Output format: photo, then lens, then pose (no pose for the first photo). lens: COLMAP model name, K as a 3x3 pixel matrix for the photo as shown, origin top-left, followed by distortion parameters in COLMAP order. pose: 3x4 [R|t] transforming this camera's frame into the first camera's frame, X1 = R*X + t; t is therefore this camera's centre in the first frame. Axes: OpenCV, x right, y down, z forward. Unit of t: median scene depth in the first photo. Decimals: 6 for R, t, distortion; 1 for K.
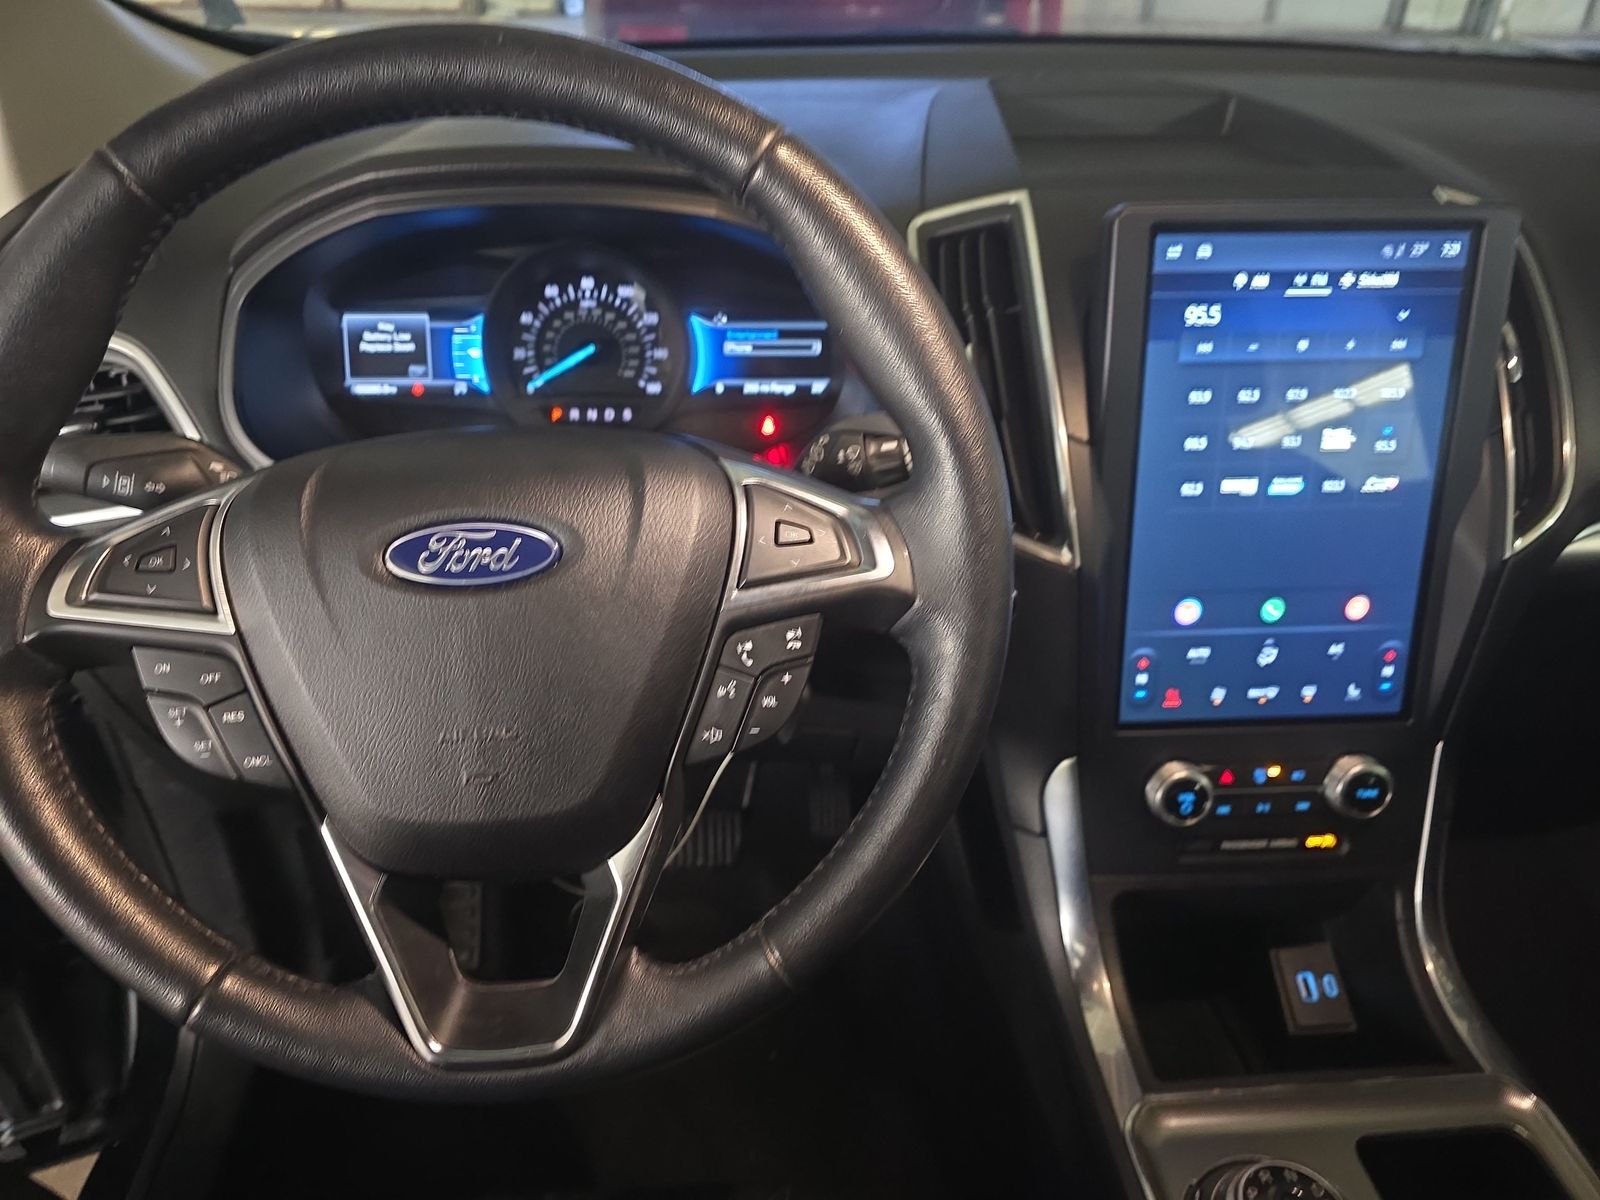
lens RADIAL K [[1067.3, 0, 801.2], [0, 1067.3, 617.3], [0, 0, 1]] dist [-0.040839, -0.006841]
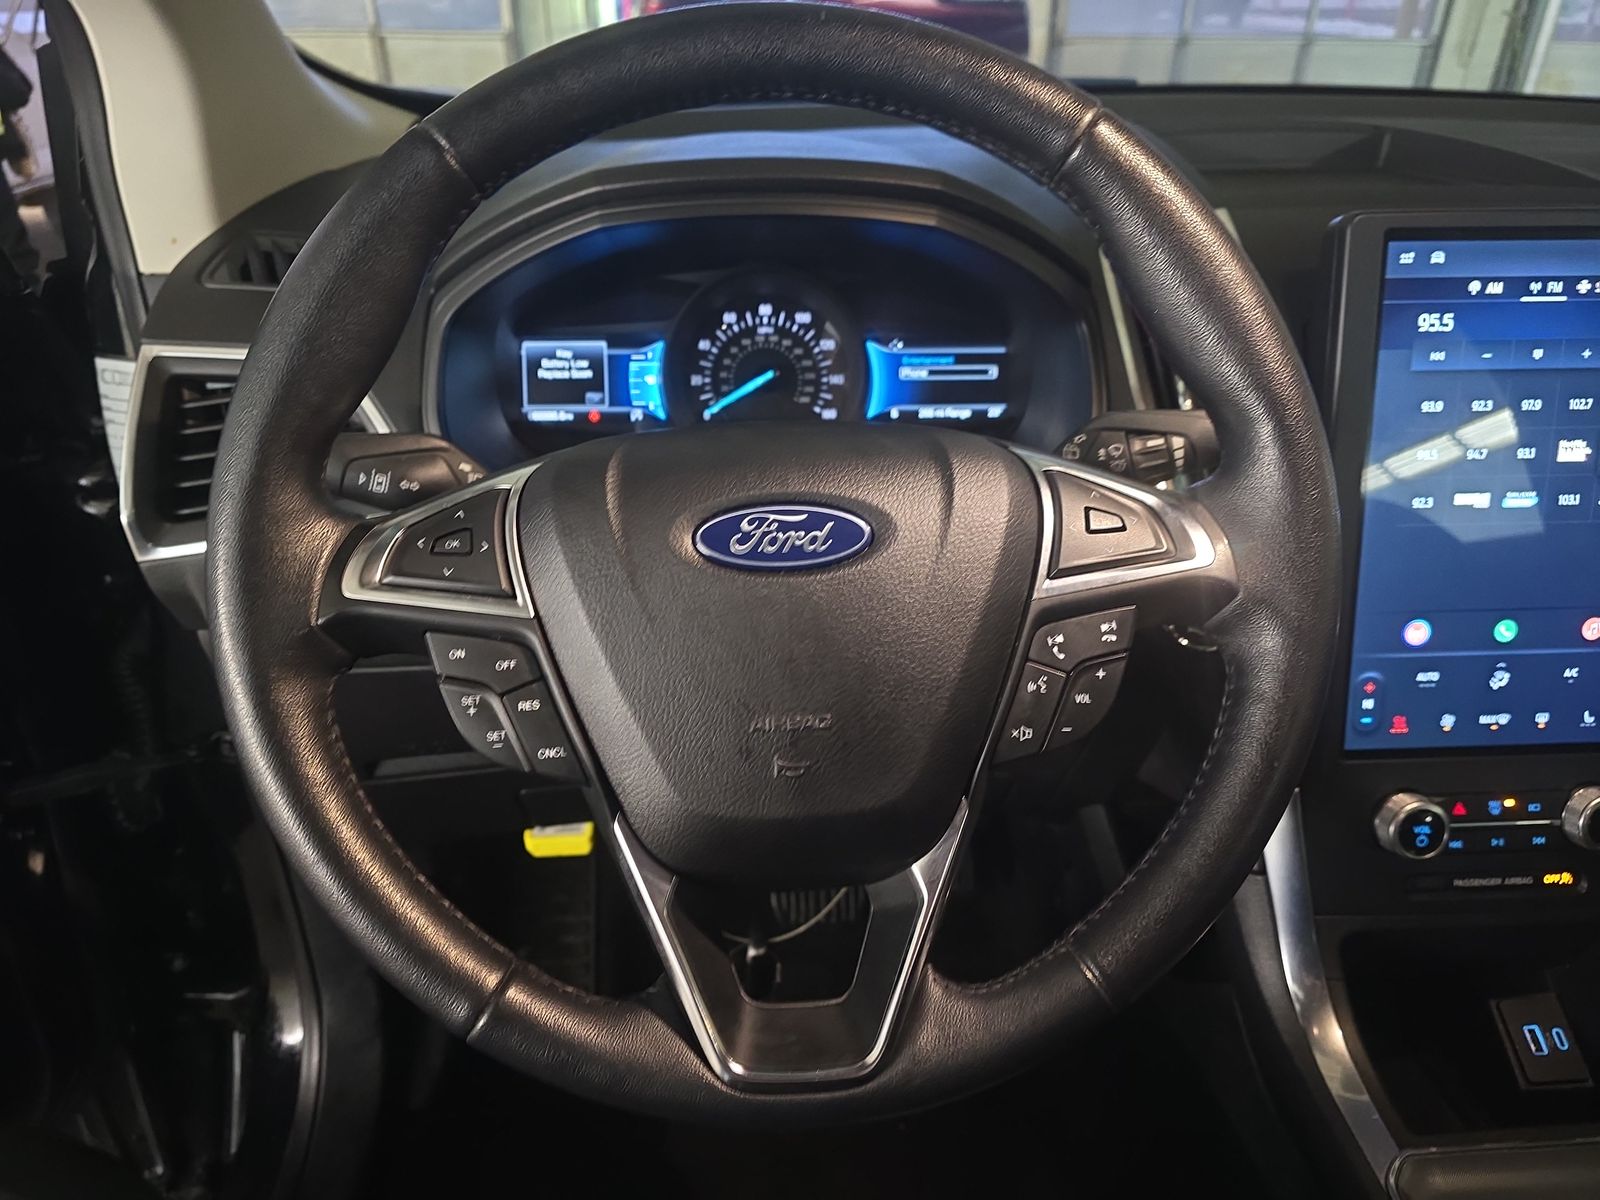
lens RADIAL K [[1066.1, 0, 800.0], [0, 1066.1, 600.0], [0, 0, 1]] dist [-0.048711, -0.006456]
pose [[0.998255, 0.001874, -0.059022, -0.133085], [-0.006168, 0.997338, -0.072654, 0.037352], [0.058729, 0.072891, 0.995609, 0.029636]]
